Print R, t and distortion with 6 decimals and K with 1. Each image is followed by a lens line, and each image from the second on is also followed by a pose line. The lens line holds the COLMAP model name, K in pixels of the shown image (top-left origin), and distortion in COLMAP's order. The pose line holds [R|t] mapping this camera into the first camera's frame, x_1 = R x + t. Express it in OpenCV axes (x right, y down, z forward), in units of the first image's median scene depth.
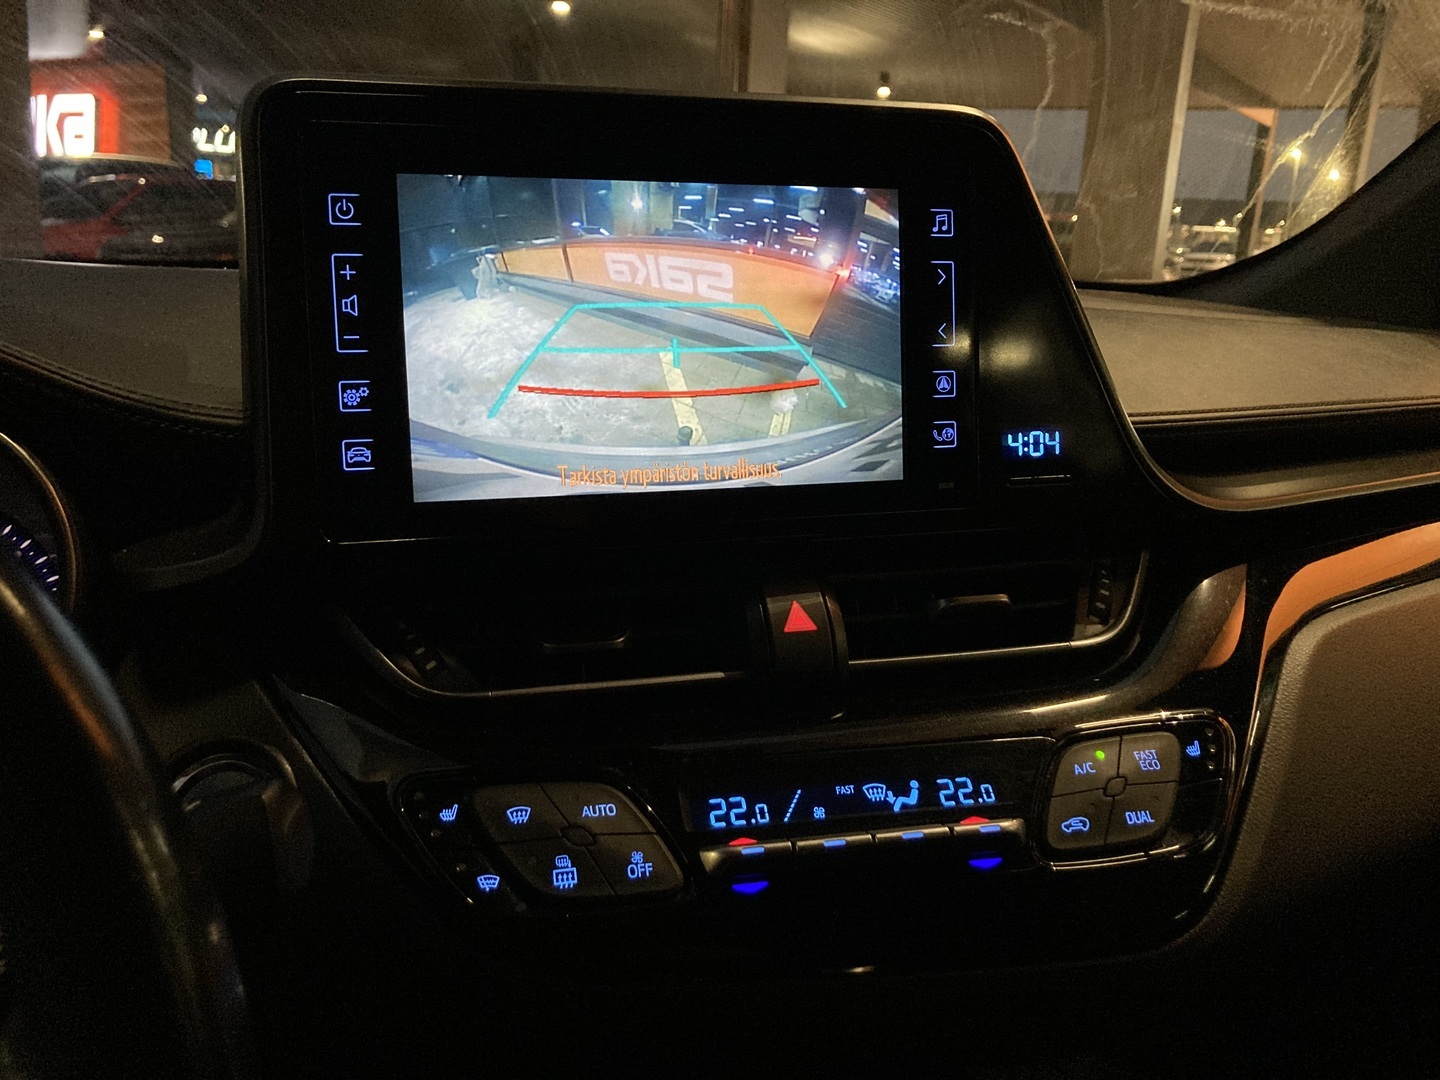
lens RADIAL K [[1151.0, 0, 720.0], [0, 1151.0, 540.0], [0, 0, 1]] dist [0.000388, -0.000795]
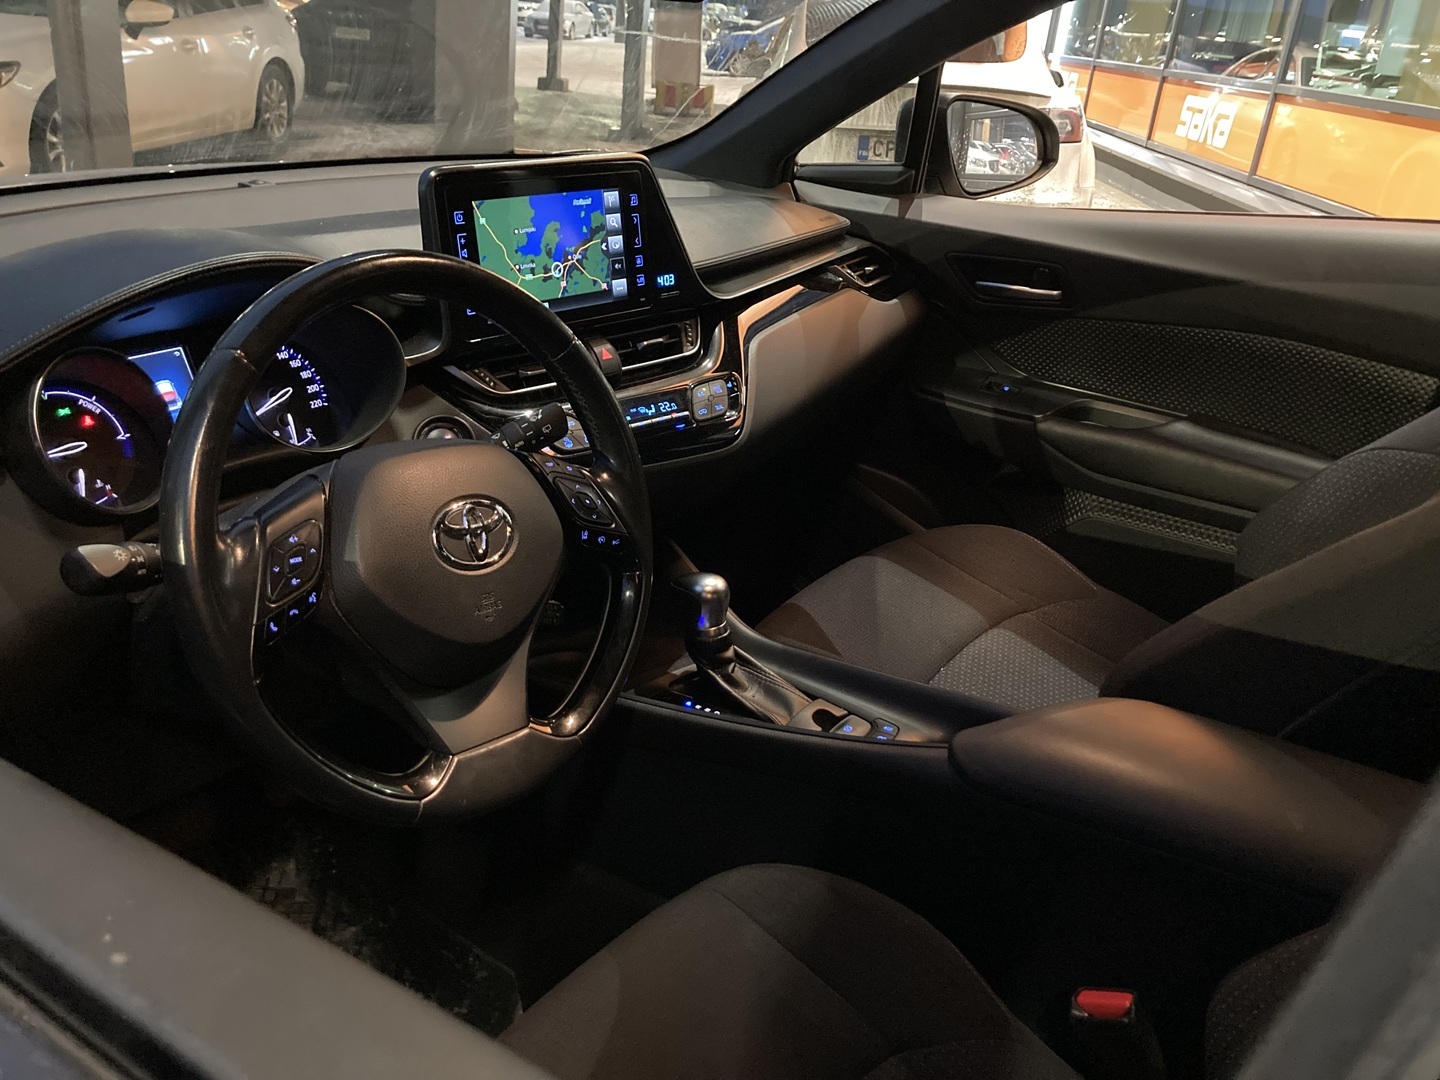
lens RADIAL K [[1151.0, 0, 720.0], [0, 1151.0, 540.0], [0, 0, 1]] dist [0.000388, -0.000795]
pose [[0.857602, -0.179759, 0.481878, -1.132539], [0.073455, 0.970137, 0.231168, -0.118717], [-0.509042, -0.162854, 0.845195, -1.584645]]
